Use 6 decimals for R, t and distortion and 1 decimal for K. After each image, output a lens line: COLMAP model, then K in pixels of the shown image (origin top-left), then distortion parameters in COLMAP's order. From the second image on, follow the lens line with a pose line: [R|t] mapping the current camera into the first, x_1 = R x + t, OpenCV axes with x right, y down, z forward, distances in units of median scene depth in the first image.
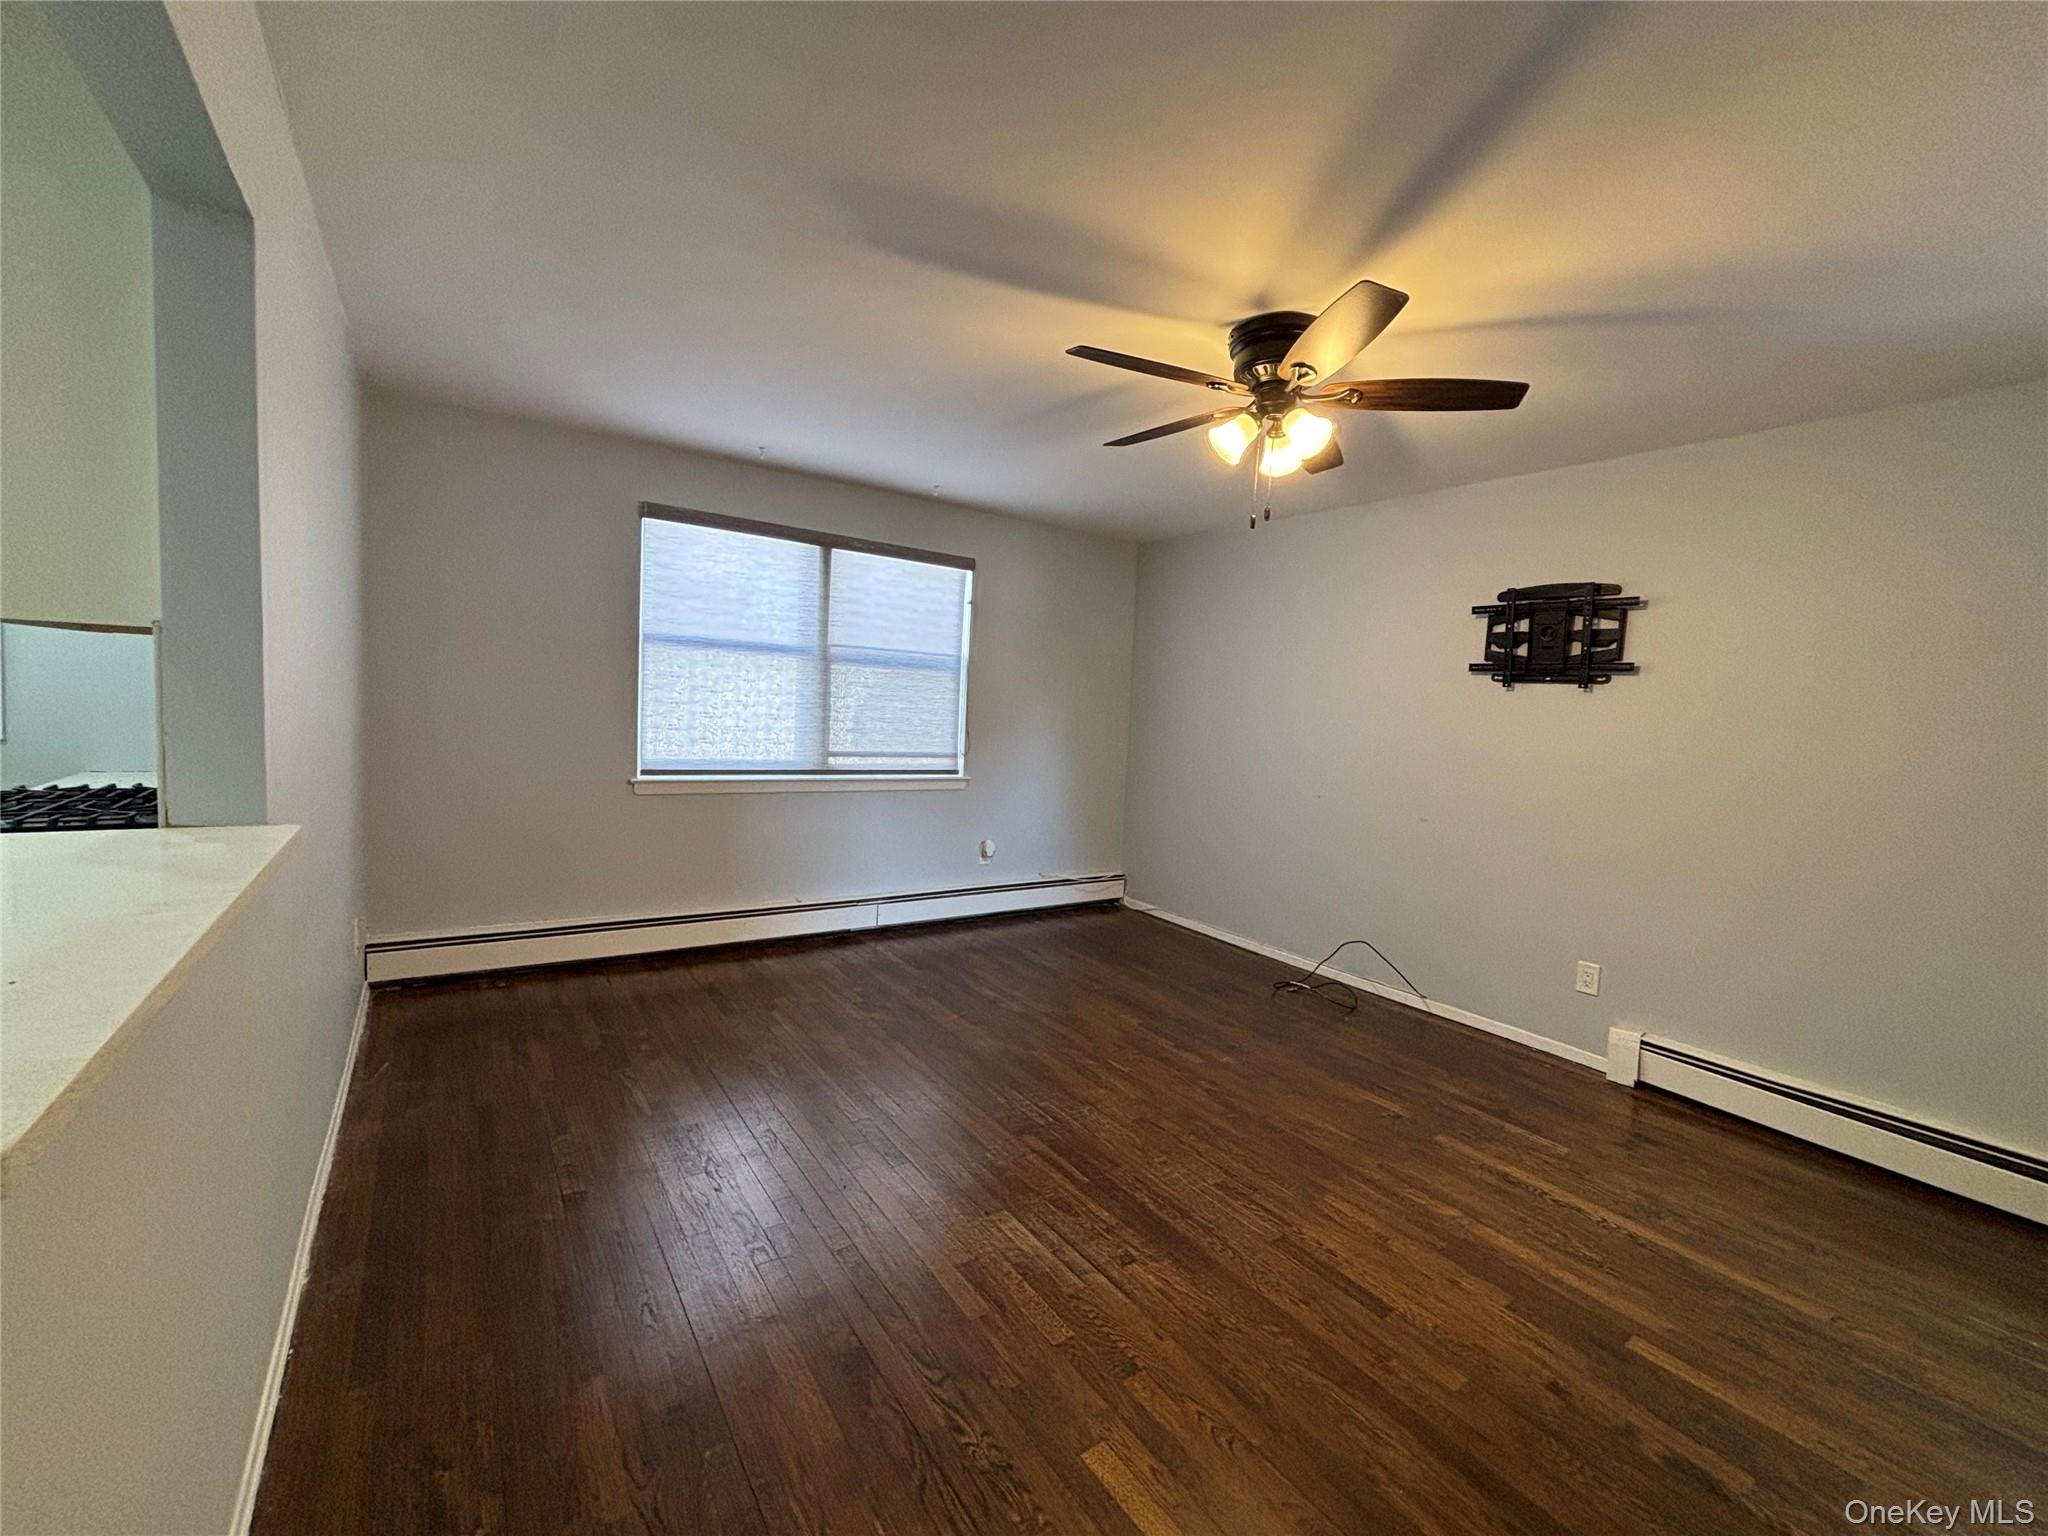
lens RADIAL K [[842.2, 0, 1027.2], [0, 842.2, 766.9], [0, 0, 1]] dist [0.000461, 0.000854]
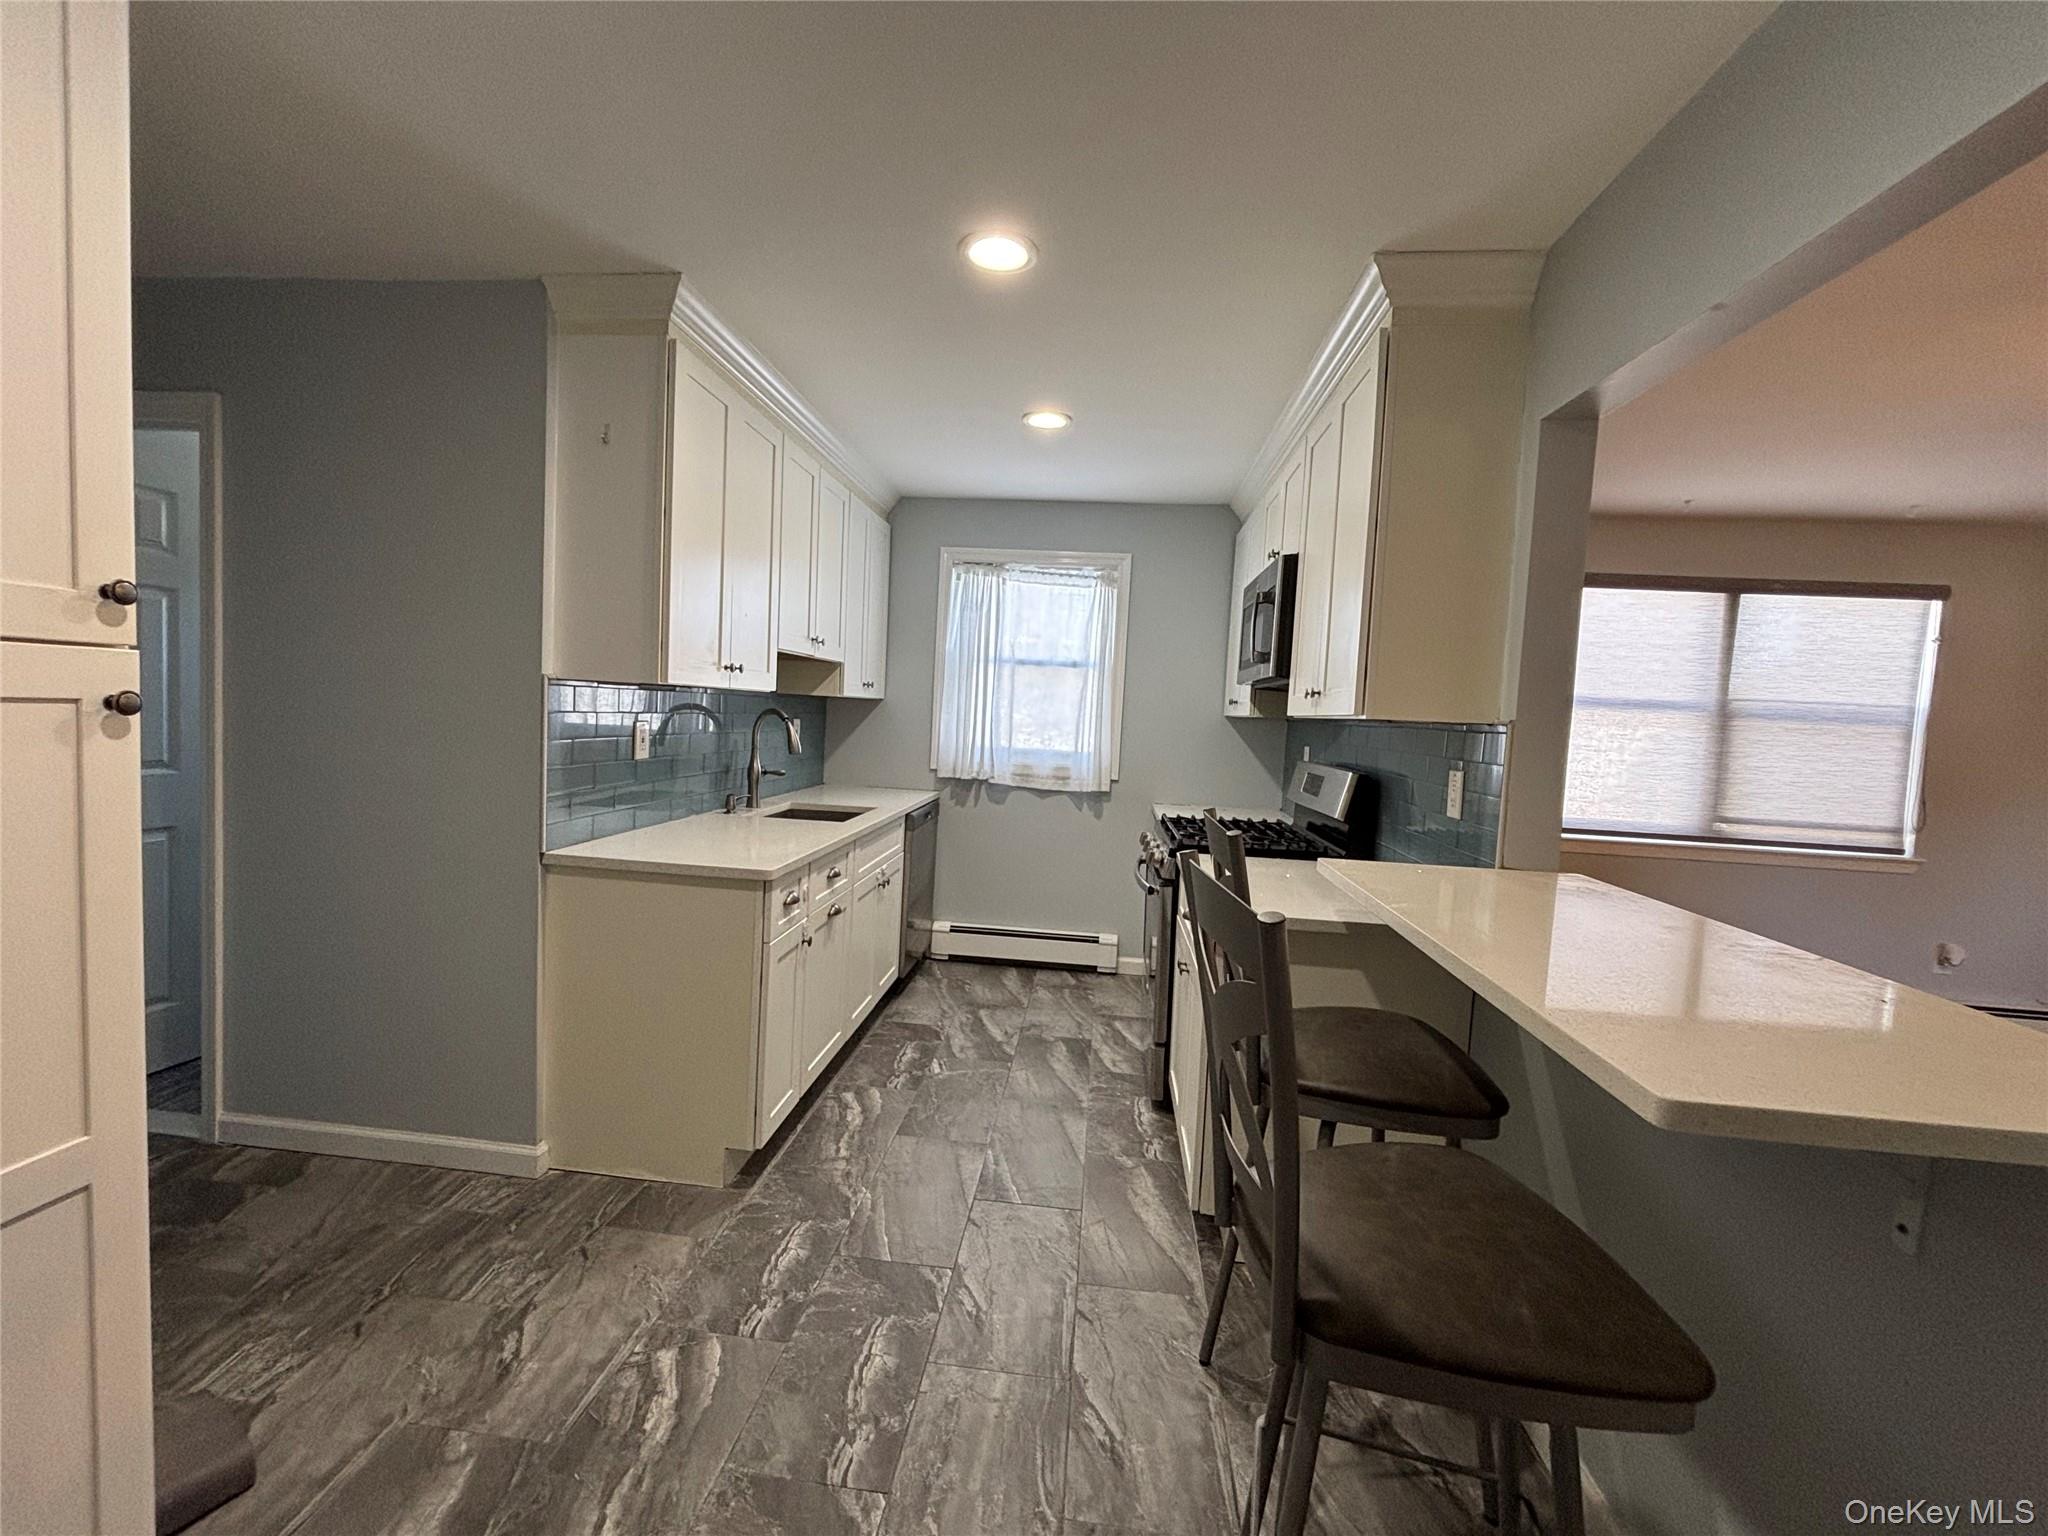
lens RADIAL K [[842.2, 0, 1023.3], [0, 842.2, 764.2], [0, 0, 1]] dist [0.000461, 0.000854]
pose [[0.761744, 0.024897, -0.647399, -0.346459], [-0.059128, 0.997763, -0.031200, -0.004142], [0.645174, 0.062046, 0.761512, -0.266010]]
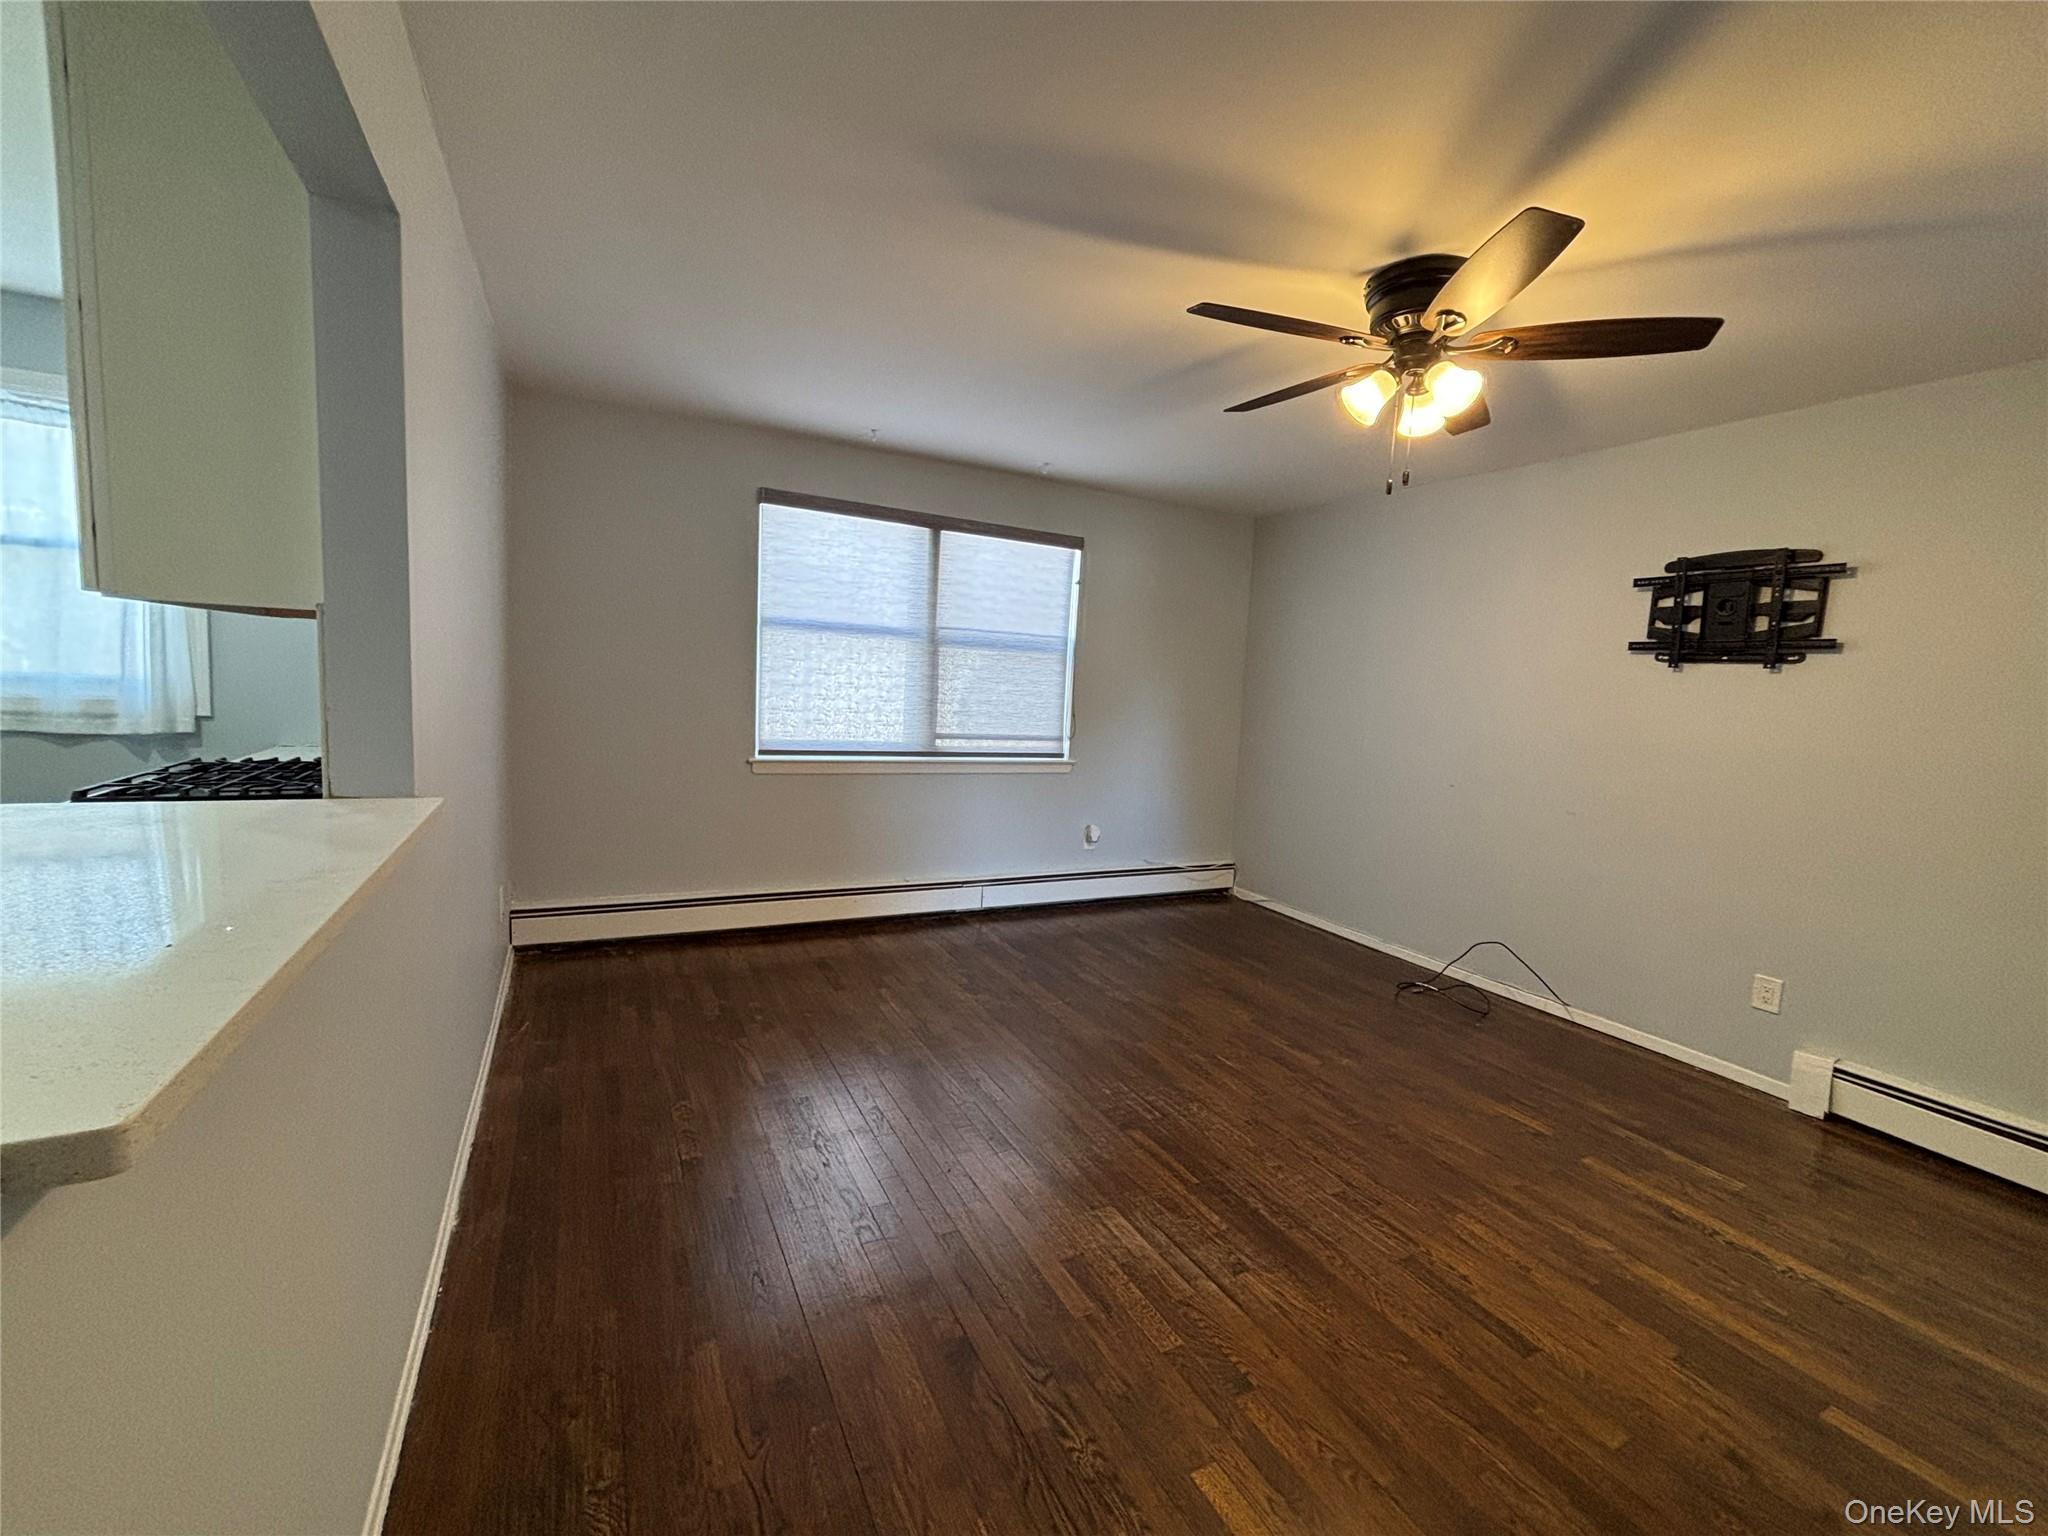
lens RADIAL K [[842.2, 0, 1027.9], [0, 842.2, 766.2], [0, 0, 1]] dist [0.000461, 0.000854]
pose [[0.992516, 0.012626, -0.121464, -0.006759], [-0.010386, 0.999764, 0.019056, 0.000753], [0.121676, -0.017651, 0.992413, 0.023437]]
